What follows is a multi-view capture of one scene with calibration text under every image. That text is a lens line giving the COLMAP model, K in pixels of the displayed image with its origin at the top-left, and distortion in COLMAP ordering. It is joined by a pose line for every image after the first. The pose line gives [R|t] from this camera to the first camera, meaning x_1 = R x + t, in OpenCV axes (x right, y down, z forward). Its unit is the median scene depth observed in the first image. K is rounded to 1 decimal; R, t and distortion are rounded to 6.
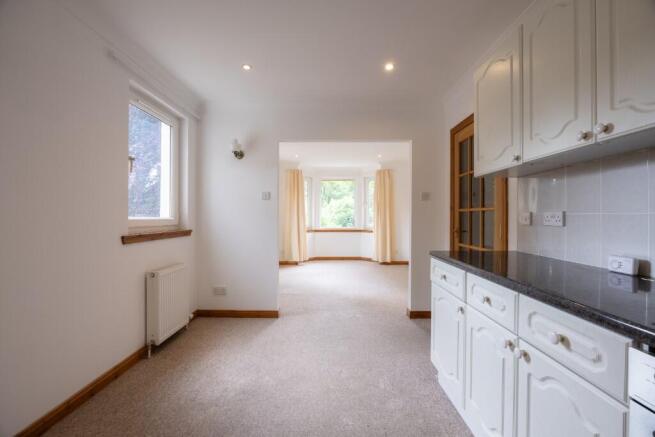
lens RADIAL K [[285.5, 0, 327.5], [0, 285.5, 218.5], [0, 0, 1]] dist [-0.011066, 0.000345]
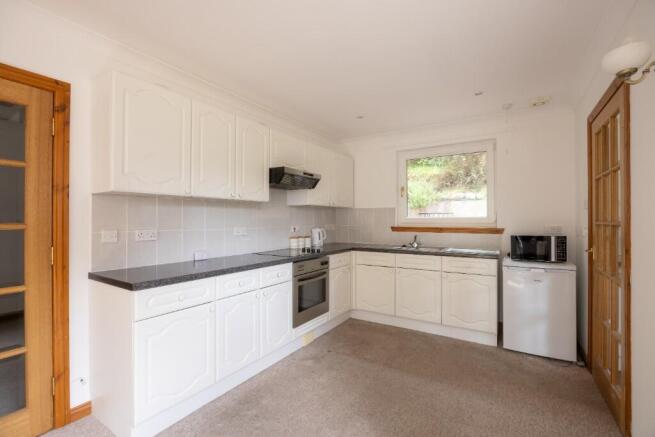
lens RADIAL K [[287.9, 0, 330.8], [0, 287.9, 218.5], [0, 0, 1]] dist [-0.012693, 0.000298]
pose [[-0.851354, 0.004184, 0.524575, -0.459233], [0.005174, 0.999987, 0.000422, -0.054946], [-0.524566, 0.003074, -0.851364, 1.289889]]
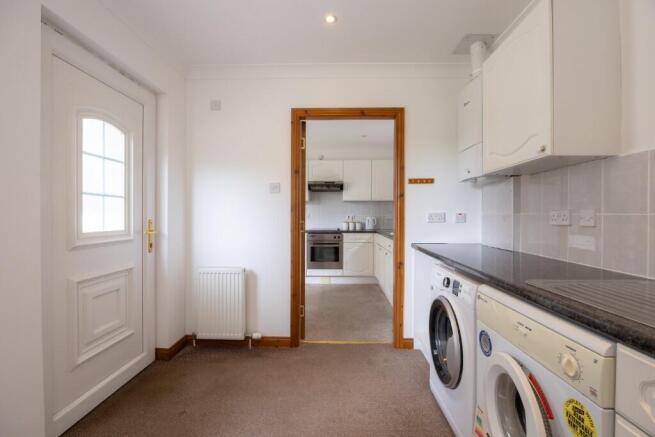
lens RADIAL K [[287.9, 0, 330.8], [0, 287.9, 218.5], [0, 0, 1]] dist [-0.012693, 0.000298]
pose [[0.010154, -0.002955, 0.999944, -1.973862], [0.010908, 0.999936, 0.002844, 0.012194], [-0.999889, 0.010879, 0.010186, 0.093877]]
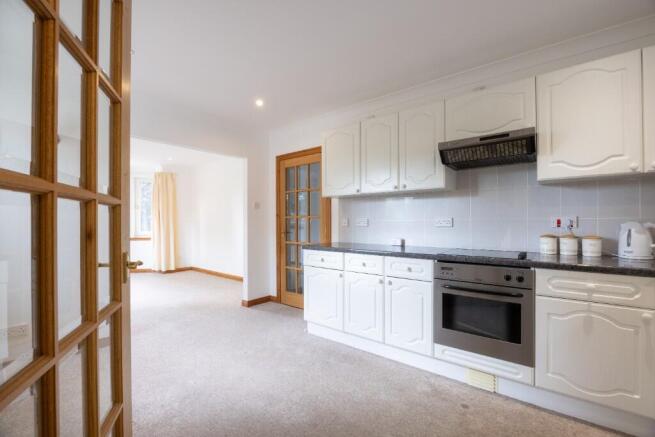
lens RADIAL K [[289.8, 0, 327.5], [0, 289.8, 218.5], [0, 0, 1]] dist [-0.013262, 0.000458]
pose [[0.620298, 0.003791, 0.784357, -0.690593], [0.011053, 0.999847, -0.013574, -0.001811], [-0.784288, 0.017090, 0.620161, -0.028708]]
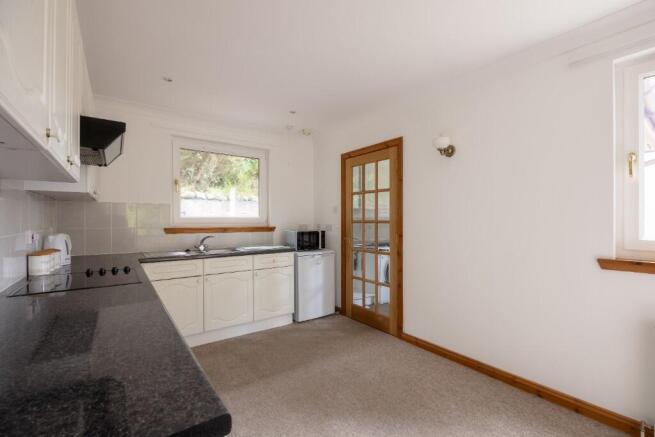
lens RADIAL K [[289.8, 0, 327.5], [0, 289.8, 218.5], [0, 0, 1]] dist [-0.013262, 0.000458]
pose [[-0.796425, -0.001586, -0.604735, 0.424367], [-0.003633, 0.999991, 0.002162, -0.054218], [0.604726, 0.003919, -0.796424, 1.181232]]
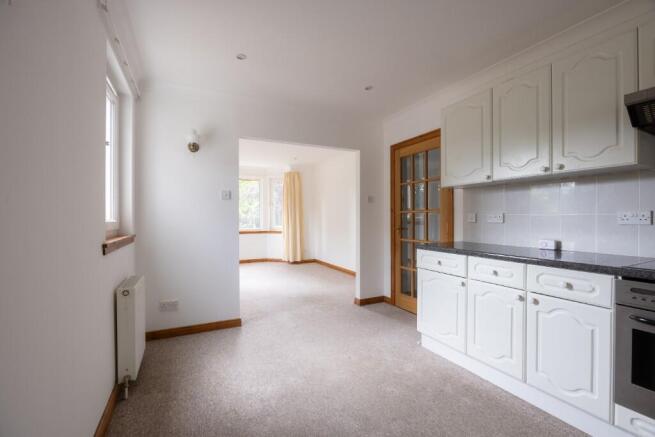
lens RADIAL K [[289.1, 0, 330.0], [0, 289.1, 216.7], [0, 0, 1]] dist [-0.014378, -0.000102]
pose [[0.886240, -0.002794, 0.463219, -0.538075], [0.007364, 0.999940, -0.008057, 0.000129], [-0.463169, 0.010551, 0.886207, 0.035442]]
